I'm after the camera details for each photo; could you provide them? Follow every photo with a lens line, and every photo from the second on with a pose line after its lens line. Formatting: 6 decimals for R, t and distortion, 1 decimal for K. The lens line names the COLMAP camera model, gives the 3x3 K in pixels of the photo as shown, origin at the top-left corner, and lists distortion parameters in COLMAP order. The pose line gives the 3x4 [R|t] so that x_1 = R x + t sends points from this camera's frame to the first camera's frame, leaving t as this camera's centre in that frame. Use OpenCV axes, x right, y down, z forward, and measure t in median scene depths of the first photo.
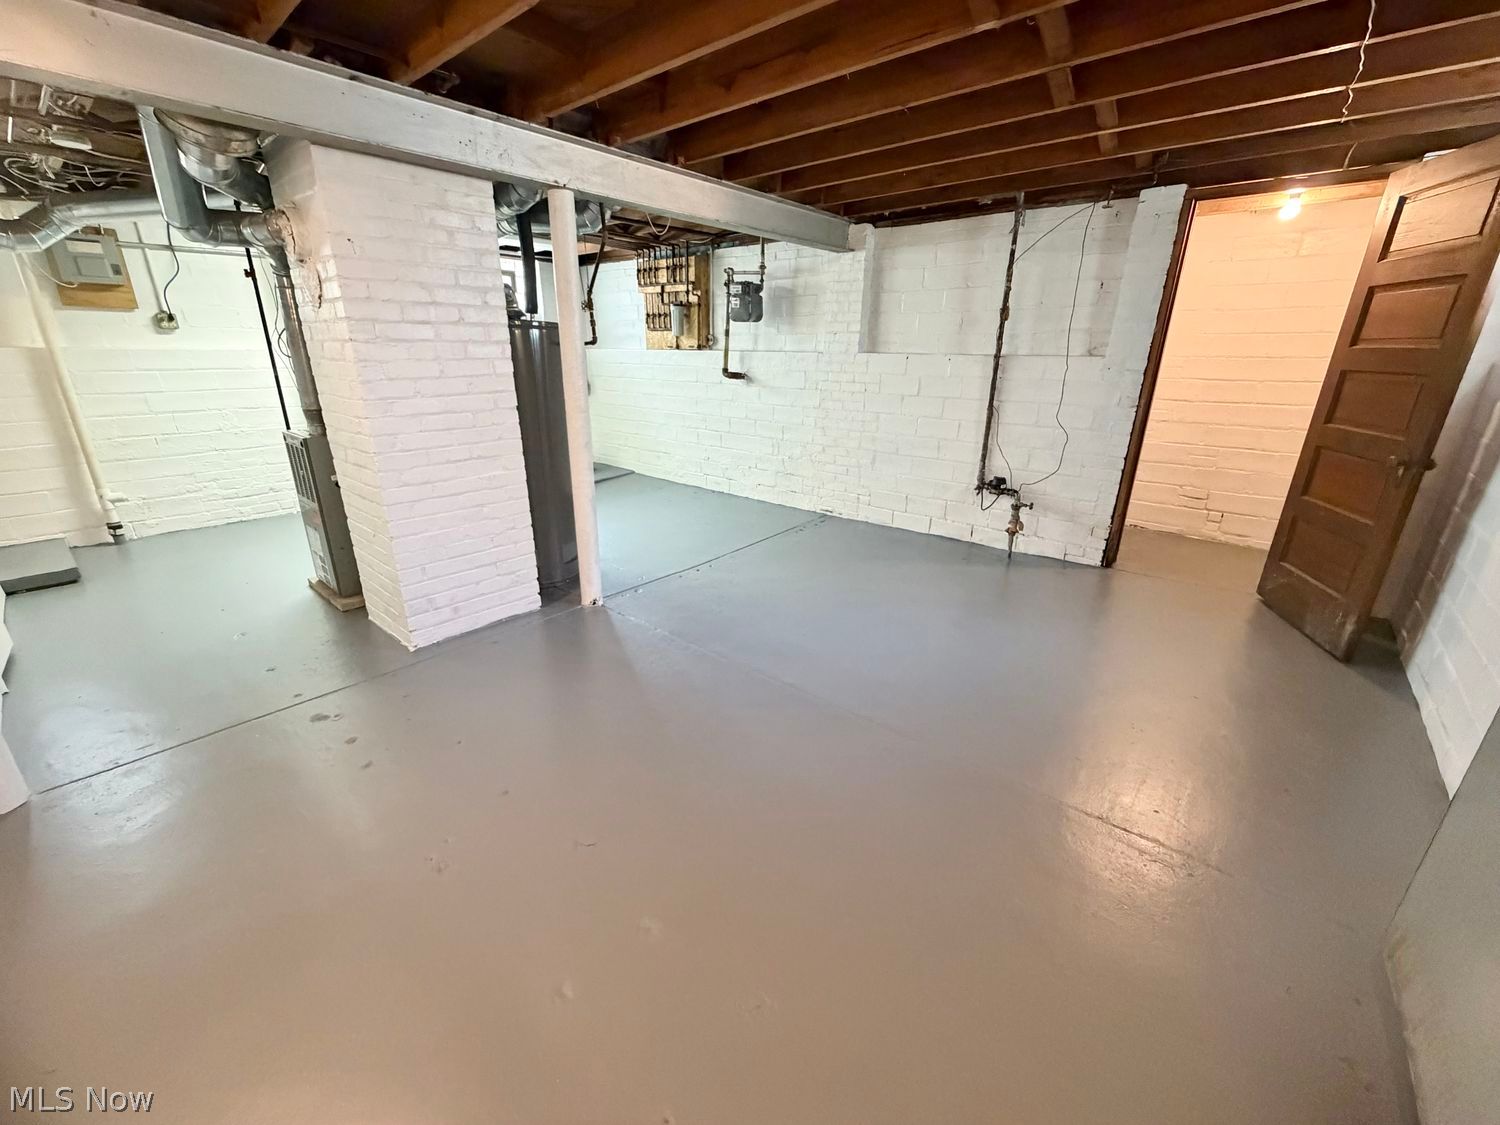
lens RADIAL K [[602.5, 0, 748.6], [0, 602.5, 558.5], [0, 0, 1]] dist [0.004128, 0.000001]
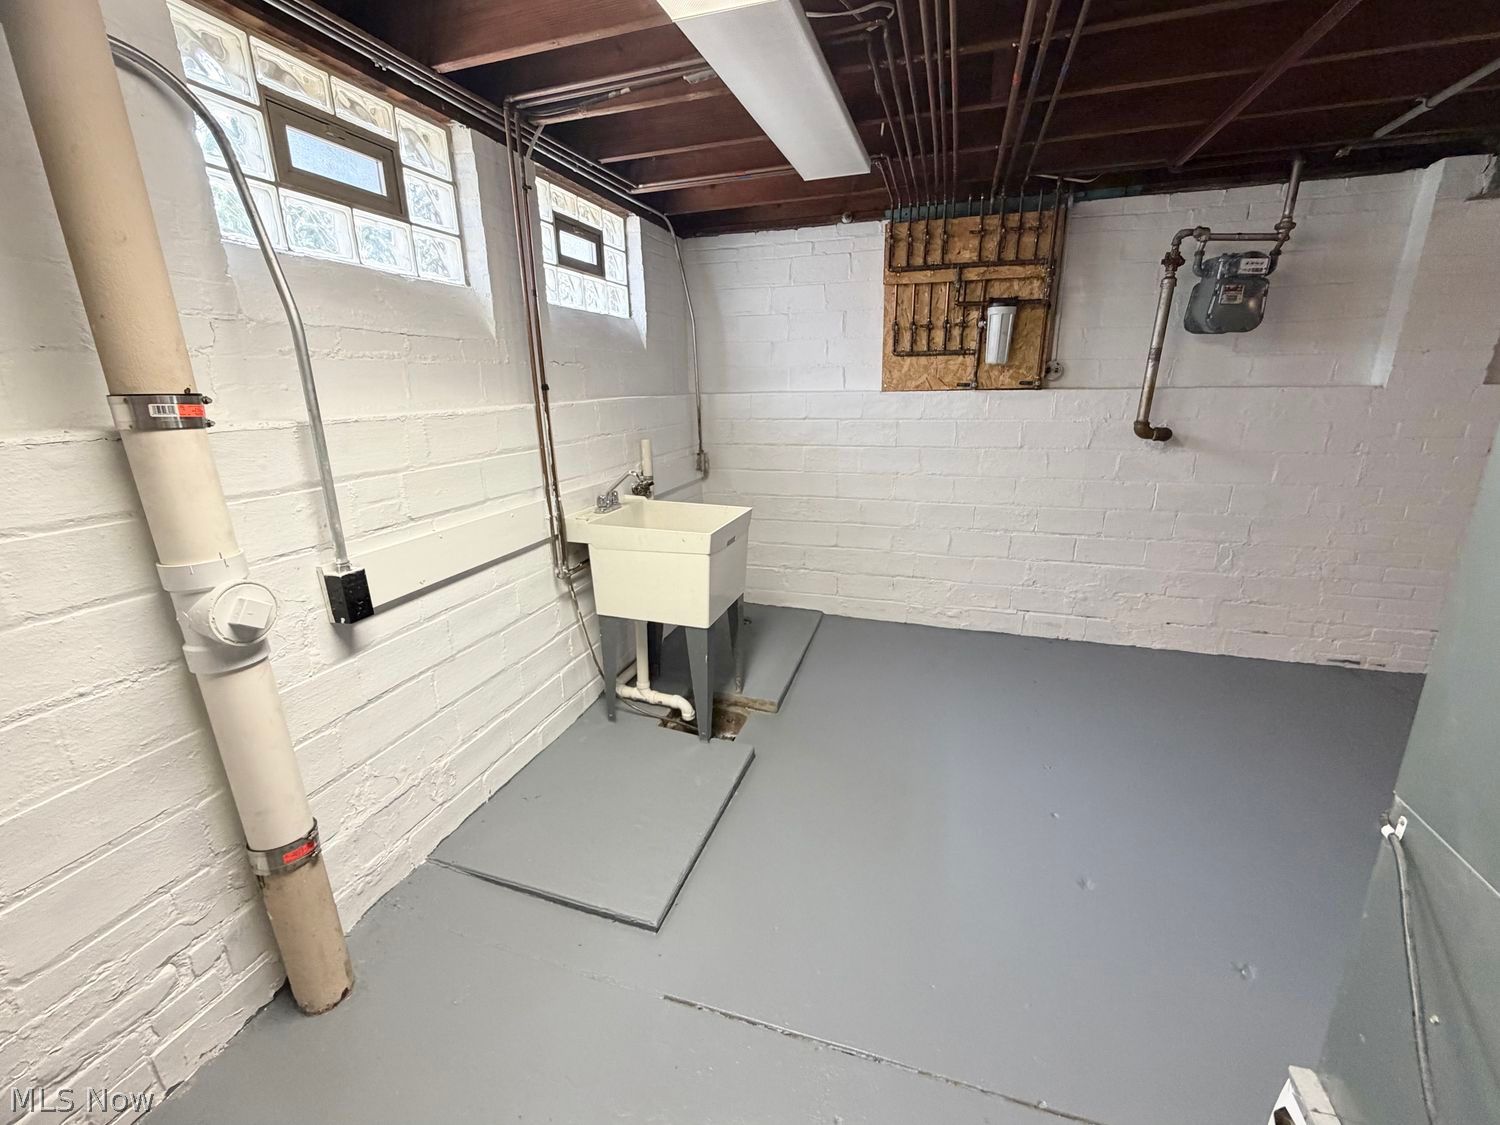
lens RADIAL K [[602.5, 0, 750.7], [0, 602.5, 562.4], [0, 0, 1]] dist [0.004128, 0.000001]
pose [[0.919169, -0.129696, 0.371896, -0.533146], [0.149572, 0.988436, -0.024969, -0.219645], [-0.364357, 0.078576, 0.927939, 0.610786]]
